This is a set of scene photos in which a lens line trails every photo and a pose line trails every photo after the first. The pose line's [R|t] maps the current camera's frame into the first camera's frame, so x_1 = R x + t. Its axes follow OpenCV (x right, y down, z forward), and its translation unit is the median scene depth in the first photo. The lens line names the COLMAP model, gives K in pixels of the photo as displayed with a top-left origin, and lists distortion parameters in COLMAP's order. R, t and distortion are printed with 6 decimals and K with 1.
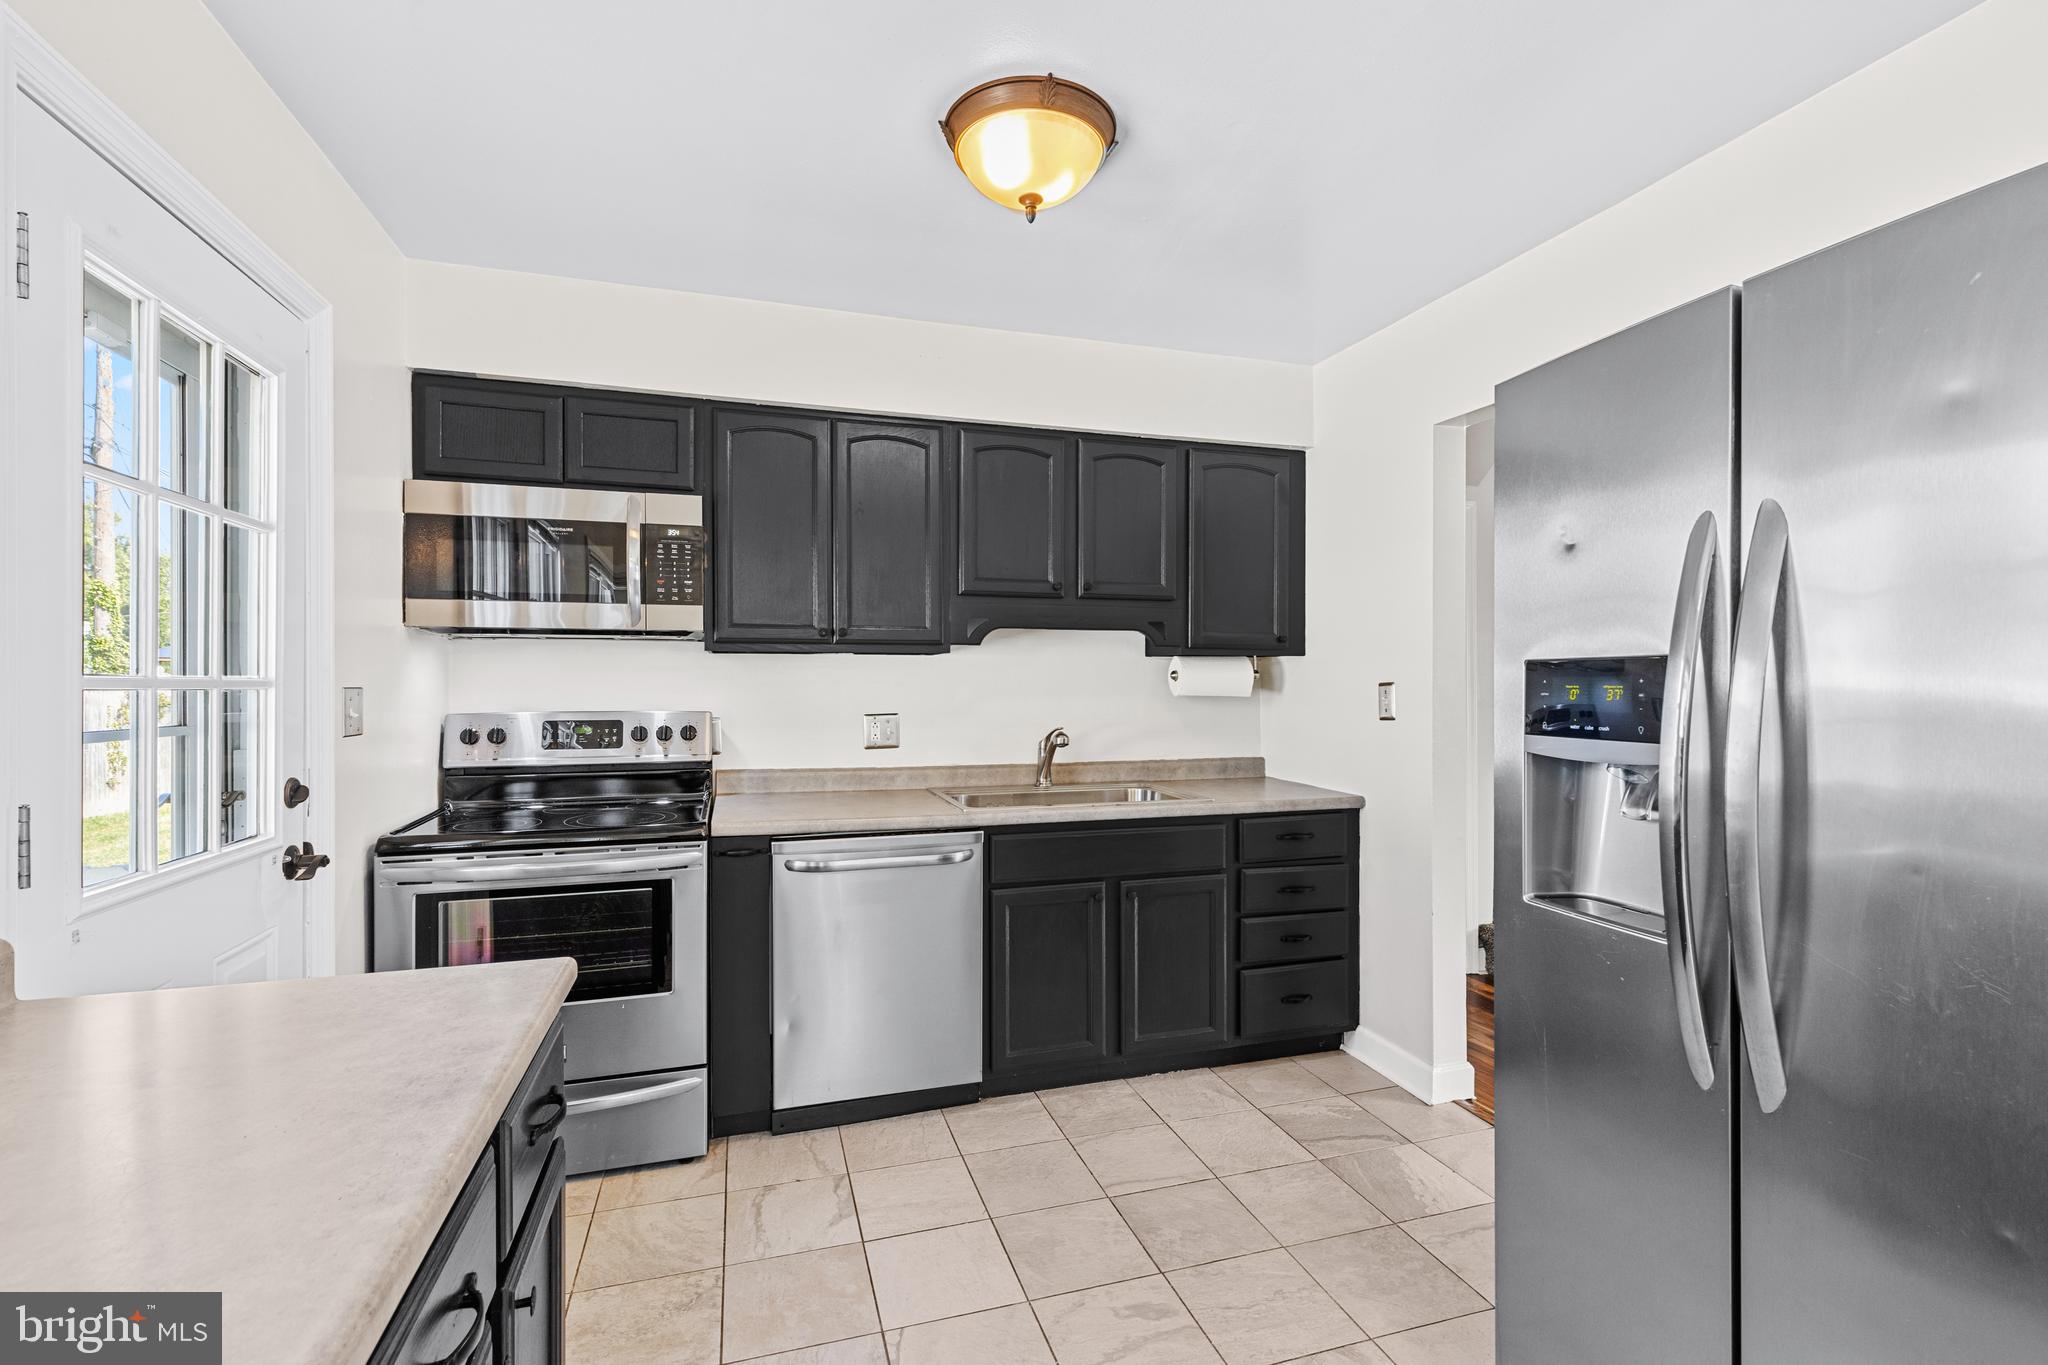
lens RADIAL K [[920.1, 0, 1027.5], [0, 920.1, 688.1], [0, 0, 1]] dist [0.005141, -0.001775]
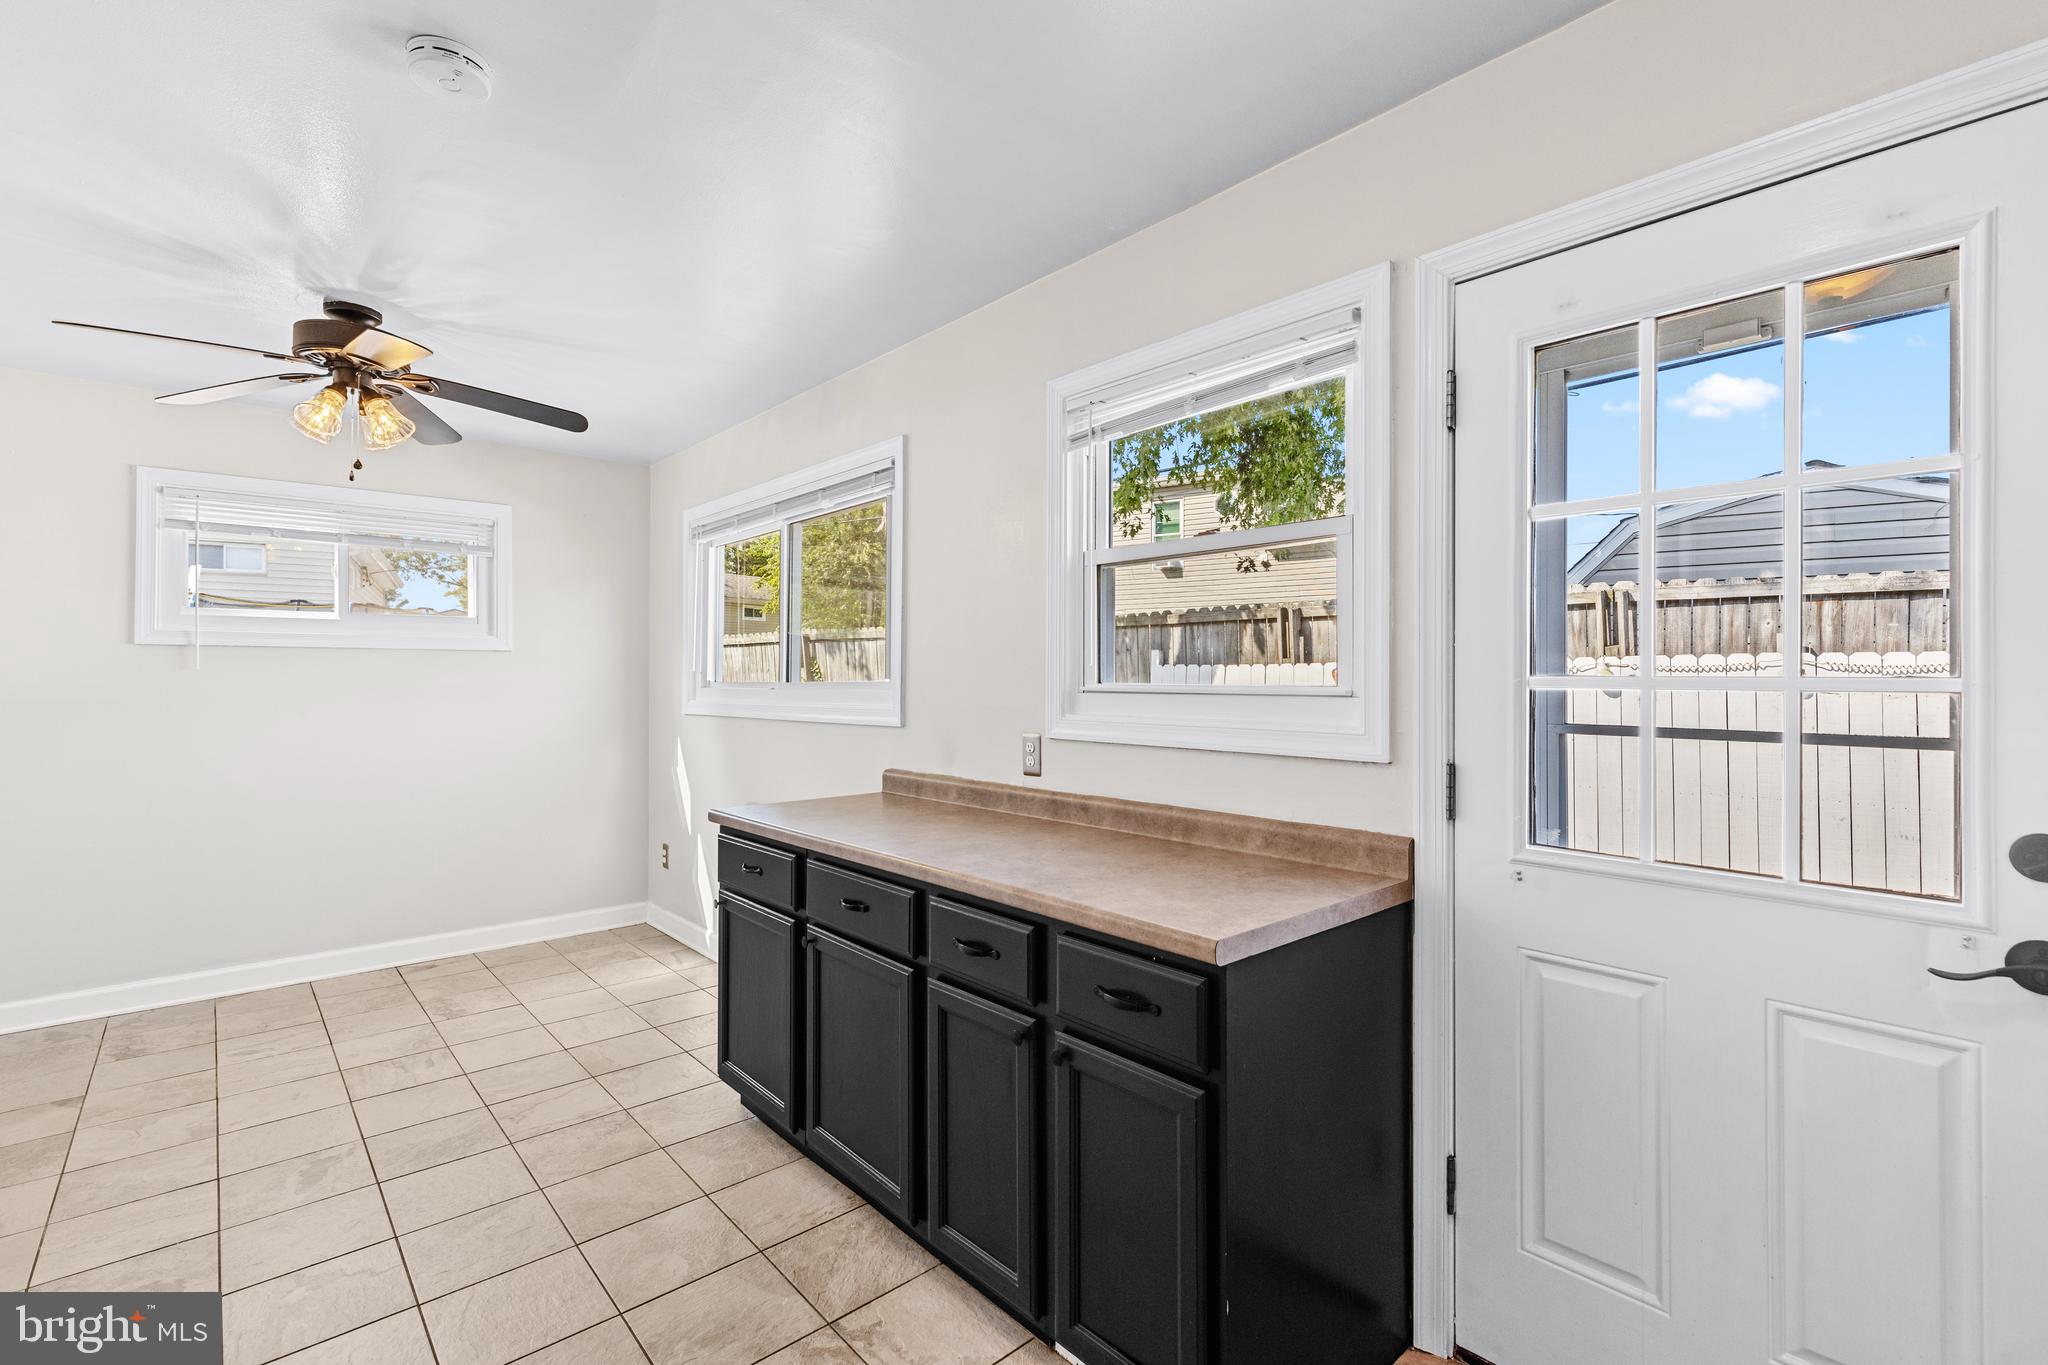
lens RADIAL K [[920.1, 0, 1027.5], [0, 920.1, 671.1], [0, 0, 1]] dist [0.005141, -0.001775]
pose [[-0.911605, -0.003563, -0.411051, 0.073239], [-0.002592, 0.999992, -0.002918, -0.008248], [0.411059, -0.001594, -0.911607, 0.936380]]
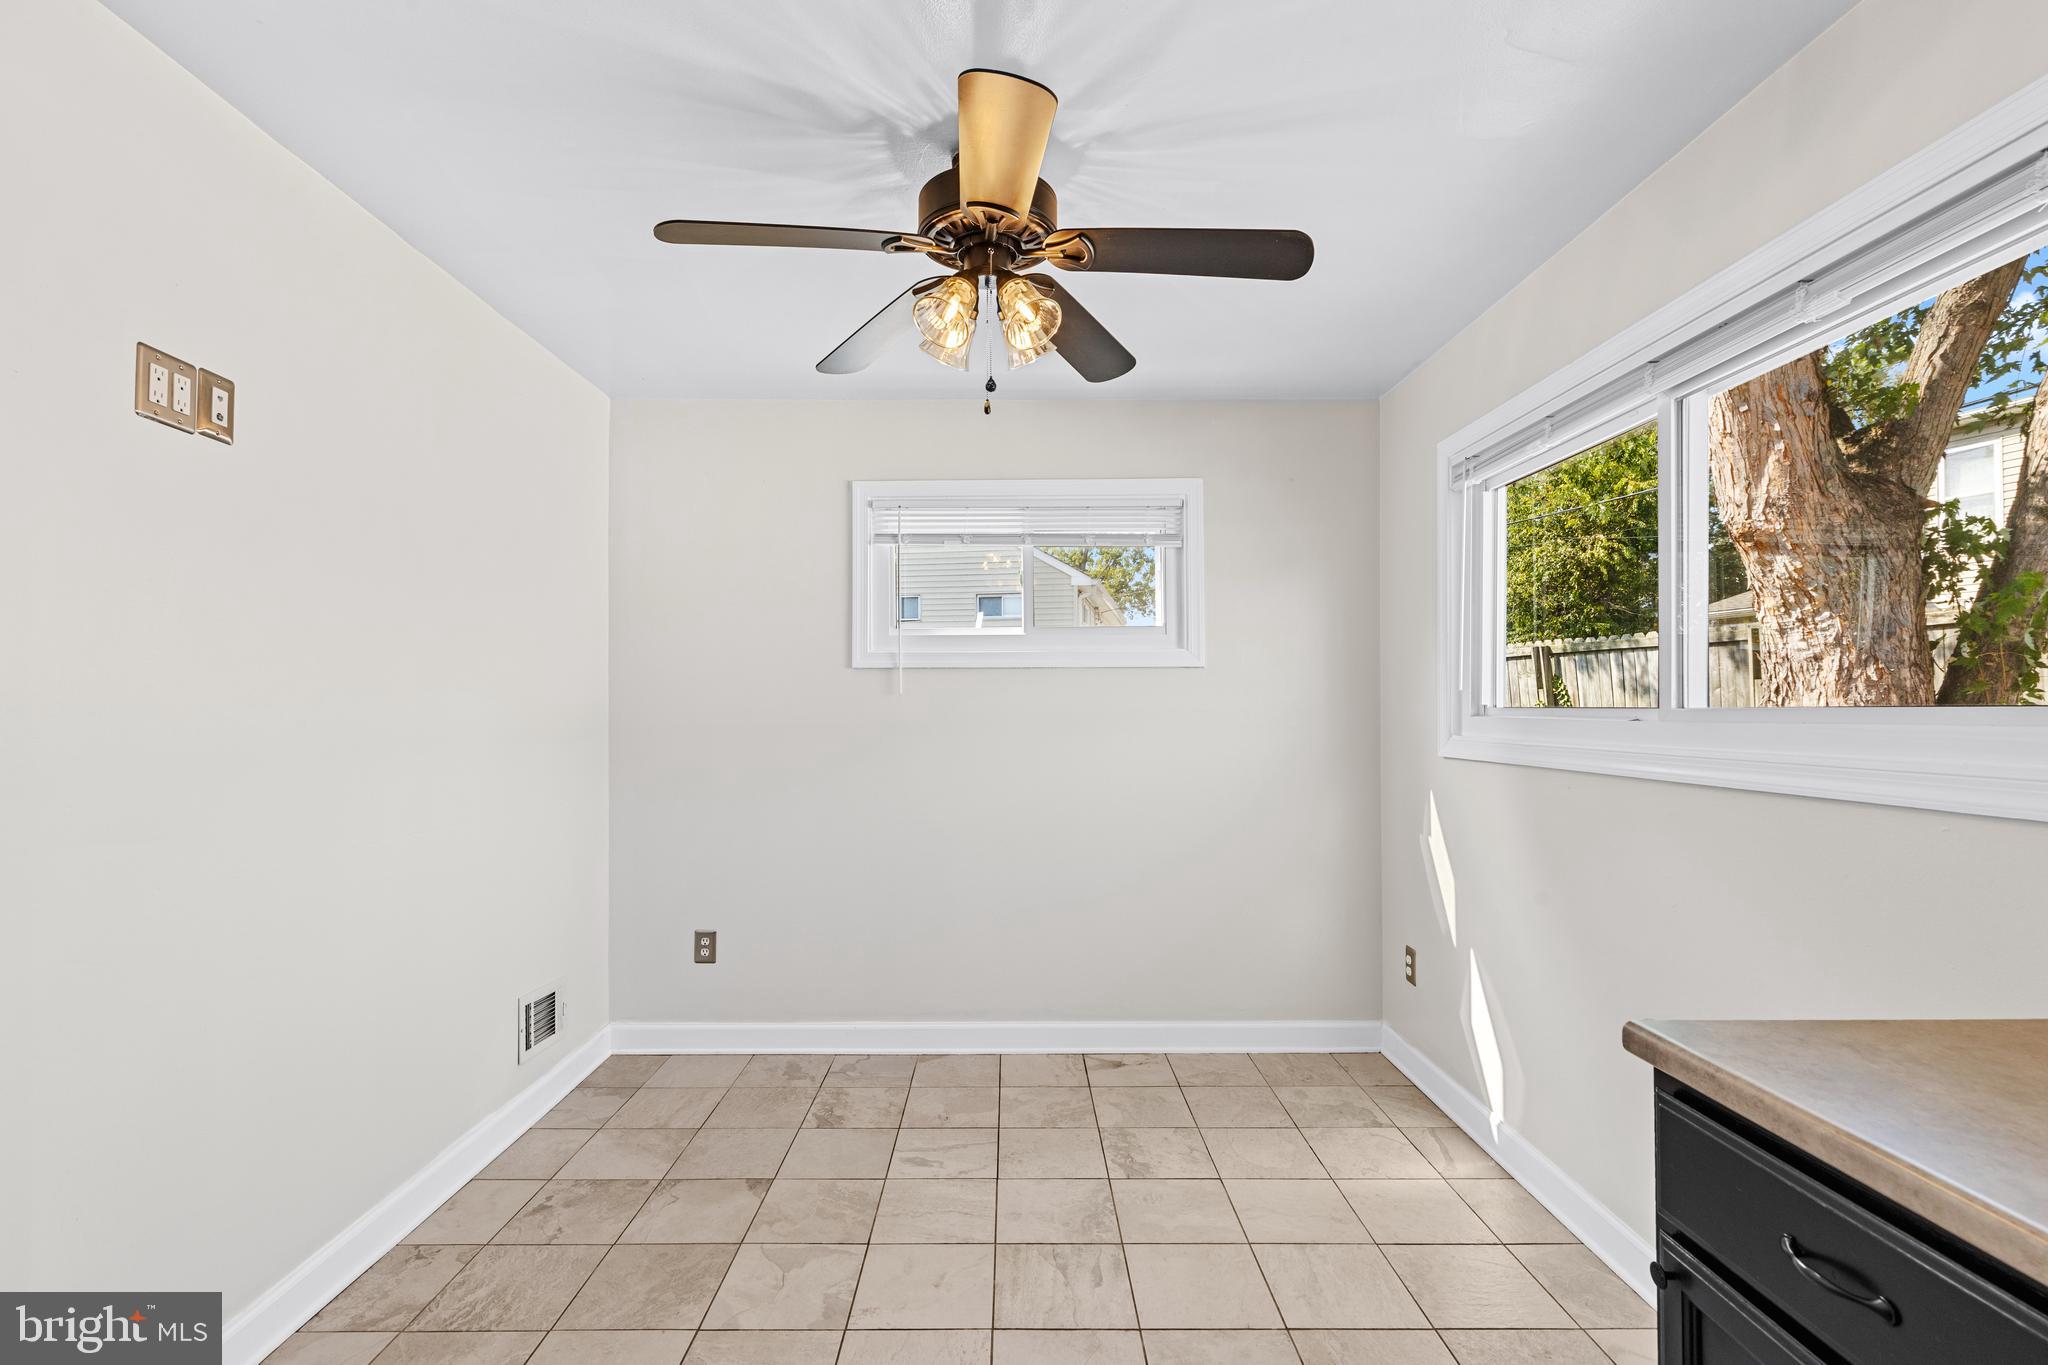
lens RADIAL K [[920.1, 0, 1011.5], [0, 920.1, 694.1], [0, 0, 1]] dist [0.005141, -0.001775]
pose [[-0.954607, 0.006250, 0.297804, 0.115451], [0.004522, 0.999969, -0.006490, -0.002199], [-0.297835, -0.004849, -0.954605, 0.316990]]
